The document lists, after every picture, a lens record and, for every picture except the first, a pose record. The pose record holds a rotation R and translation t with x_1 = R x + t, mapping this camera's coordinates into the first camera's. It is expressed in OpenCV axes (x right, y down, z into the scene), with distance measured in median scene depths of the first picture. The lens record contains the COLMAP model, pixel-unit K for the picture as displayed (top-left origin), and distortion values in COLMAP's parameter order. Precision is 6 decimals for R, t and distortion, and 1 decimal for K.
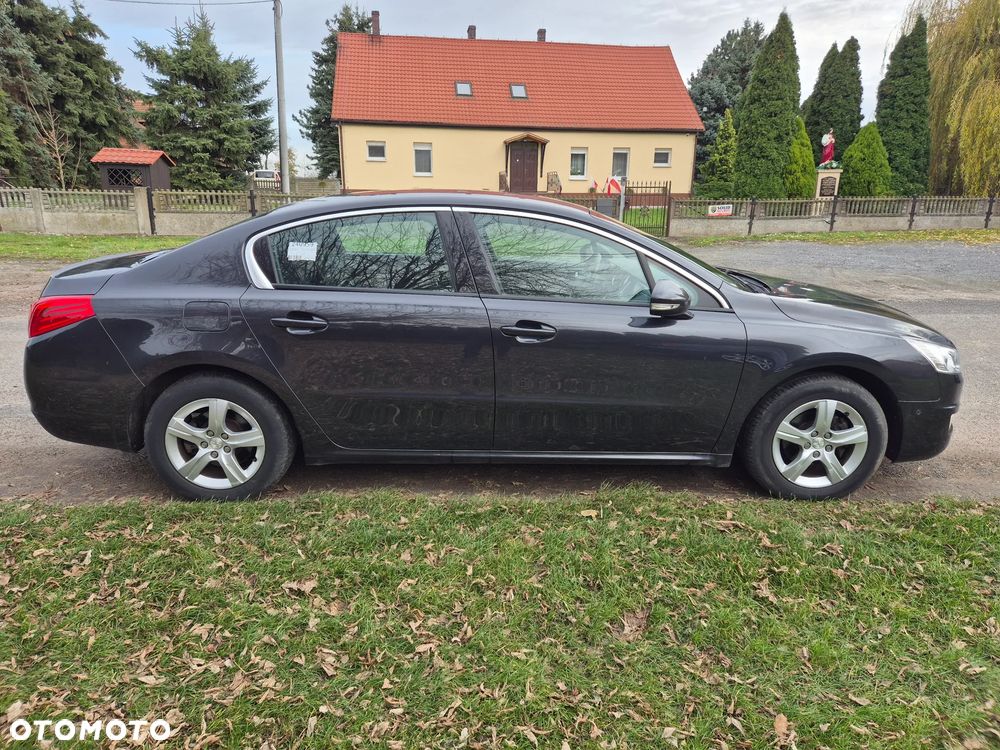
lens RADIAL K [[658.7, 0, 500.0], [0, 658.7, 375.0], [0, 0, 1]] dist [0.054681, -0.044051]
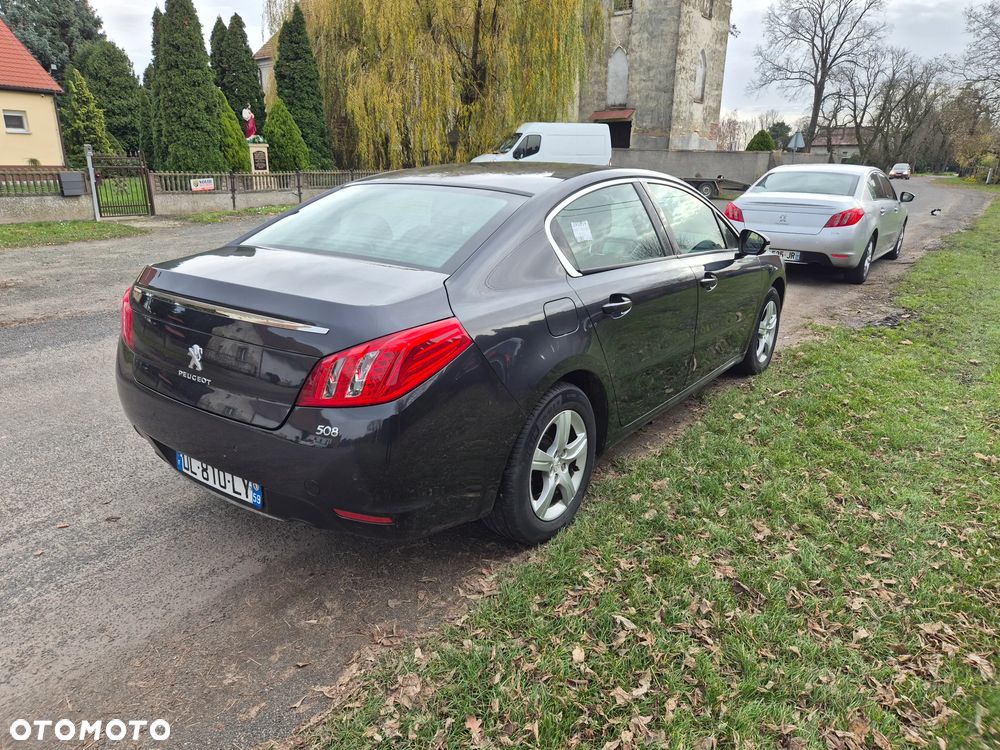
lens RADIAL K [[663.7, 0, 490.1], [0, 663.7, 375.6], [0, 0, 1]] dist [0.066369, -0.055910]
pose [[0.612560, -0.240752, 0.752867, -0.164356], [0.214375, 0.967387, 0.134928, -0.021523], [-0.760798, 0.078744, 0.644194, 0.076299]]
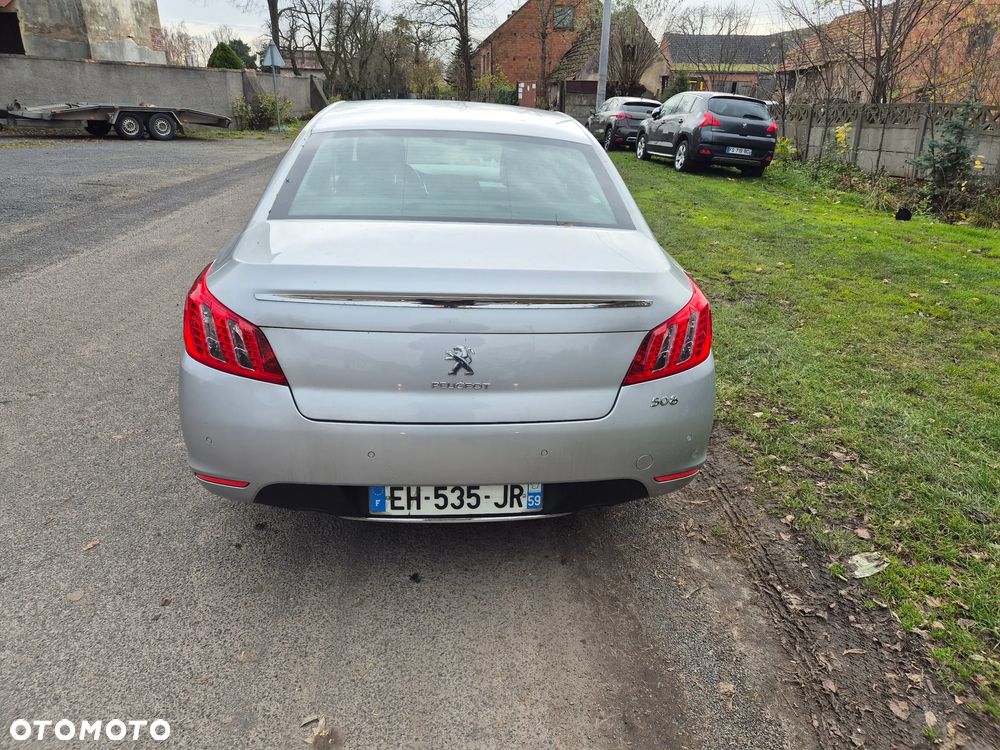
lens RADIAL K [[663.7, 0, 490.1], [0, 663.7, 375.6], [0, 0, 1]] dist [0.066369, -0.055910]
pose [[-0.051962, -0.391860, 0.918556, 0.184392], [0.250967, 0.885157, 0.391808, -0.051756], [-0.966600, 0.250886, 0.052349, 0.185728]]
